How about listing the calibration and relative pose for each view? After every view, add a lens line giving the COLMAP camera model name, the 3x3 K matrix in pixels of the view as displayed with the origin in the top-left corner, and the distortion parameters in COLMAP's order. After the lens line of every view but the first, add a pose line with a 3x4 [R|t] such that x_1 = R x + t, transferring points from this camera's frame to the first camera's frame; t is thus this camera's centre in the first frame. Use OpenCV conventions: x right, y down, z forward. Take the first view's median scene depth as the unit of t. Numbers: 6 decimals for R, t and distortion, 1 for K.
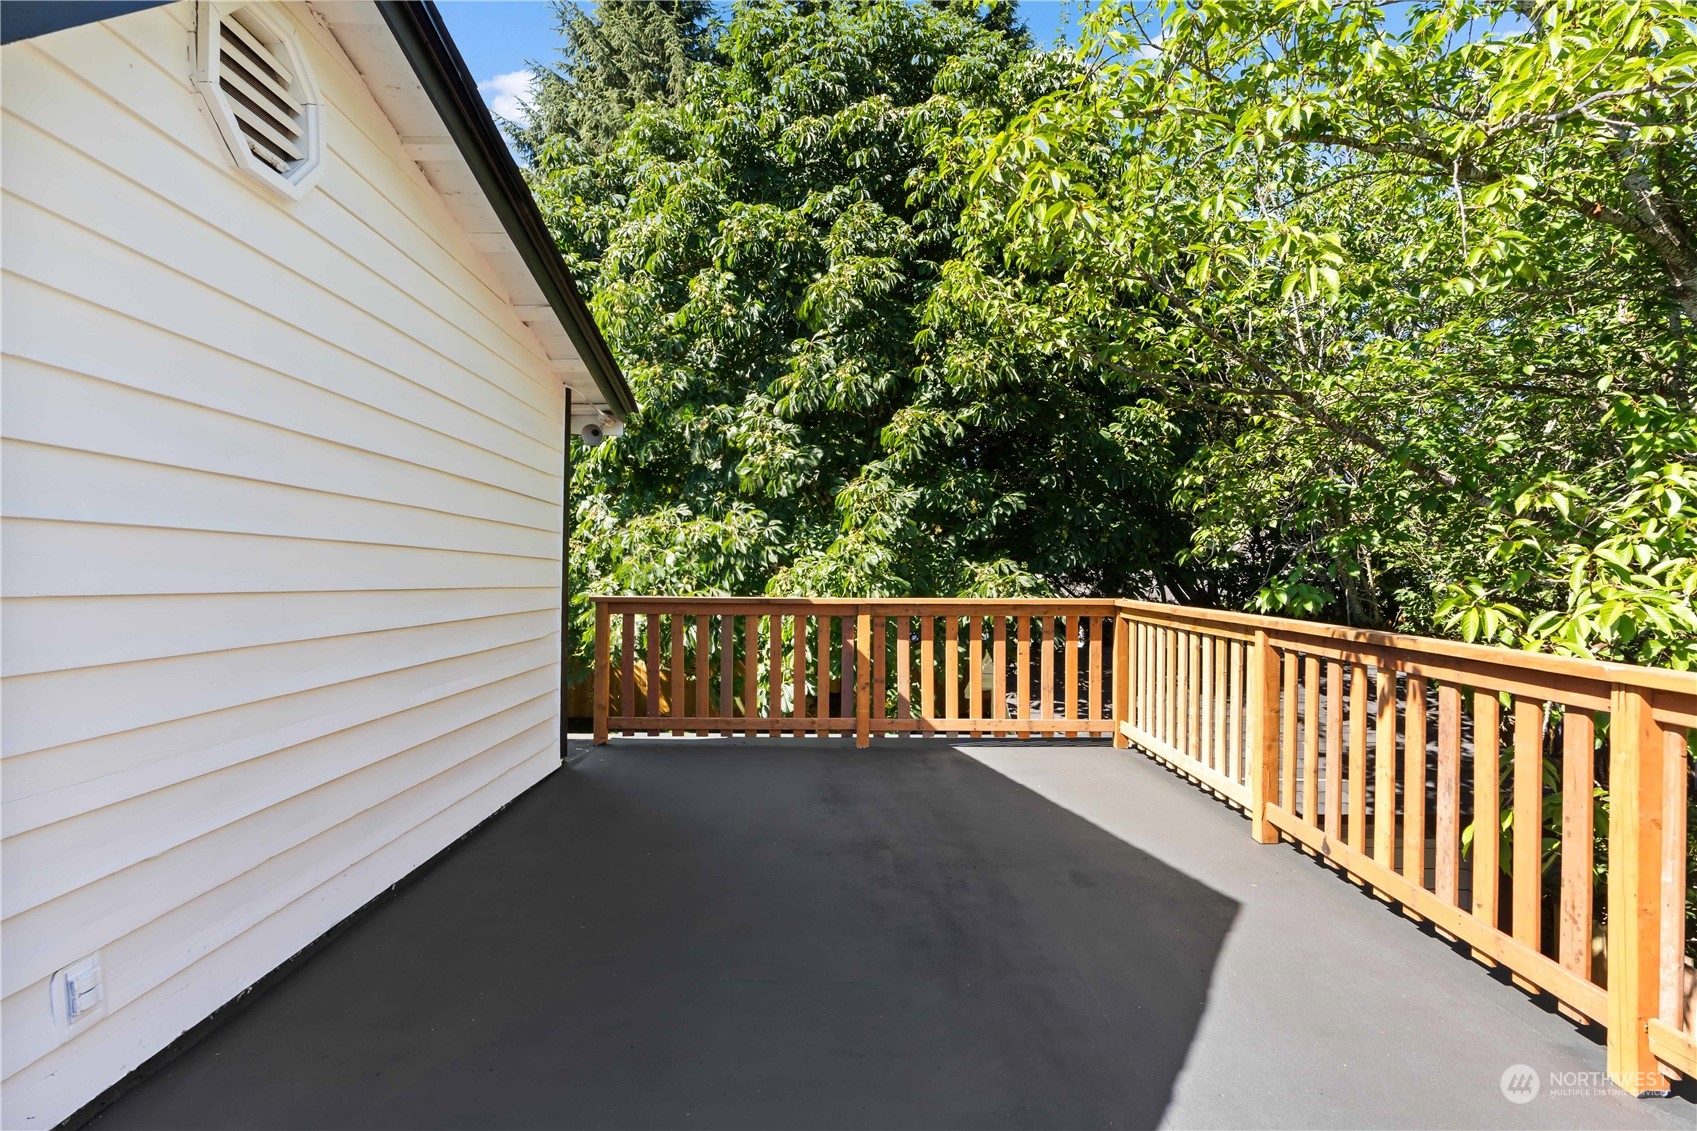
lens RADIAL K [[854.3, 0, 850.2], [0, 854.3, 559.1], [0, 0, 1]] dist [-0.001572, -0.000120]
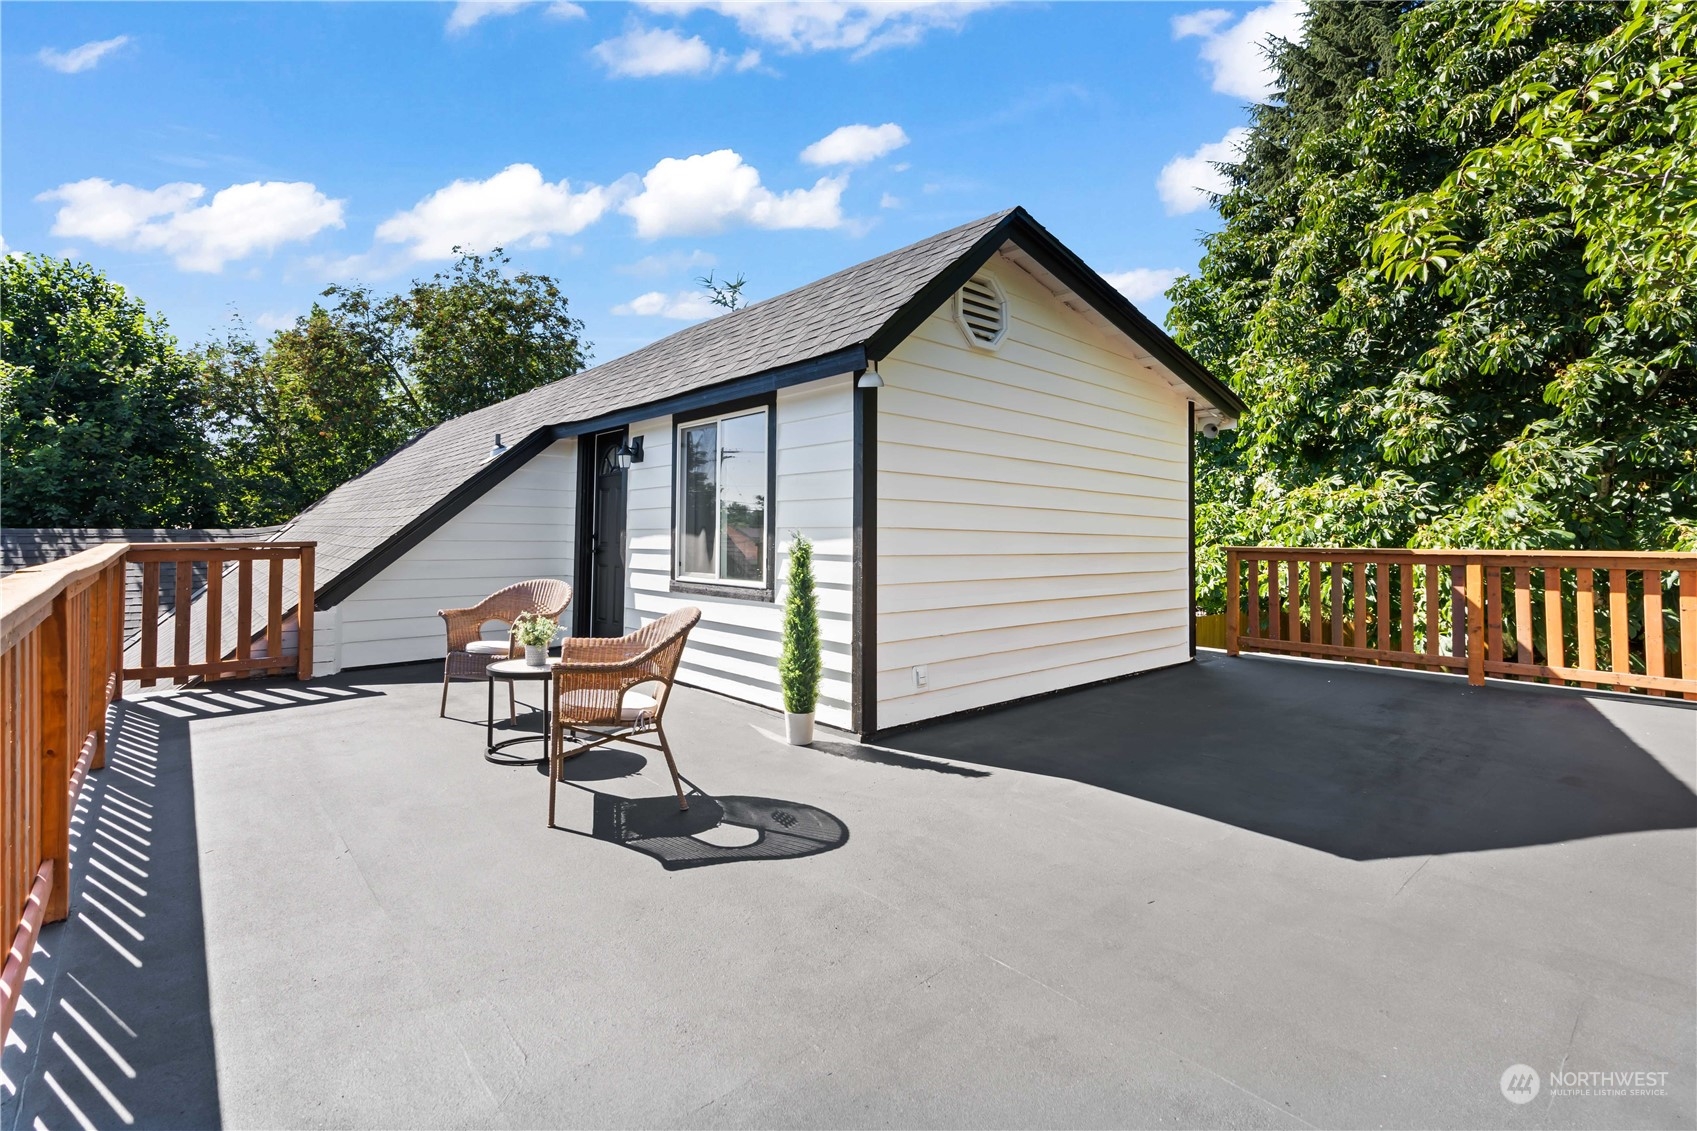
lens RADIAL K [[784.7, 0, 852.7], [0, 784.7, 537.1], [0, 0, 1]] dist [-0.002782, -0.000590]
pose [[0.644159, -0.009644, -0.764831, 0.210560], [0.015961, 0.999872, 0.000836, 0.009562], [0.764725, -0.012746, 0.644231, -0.213080]]
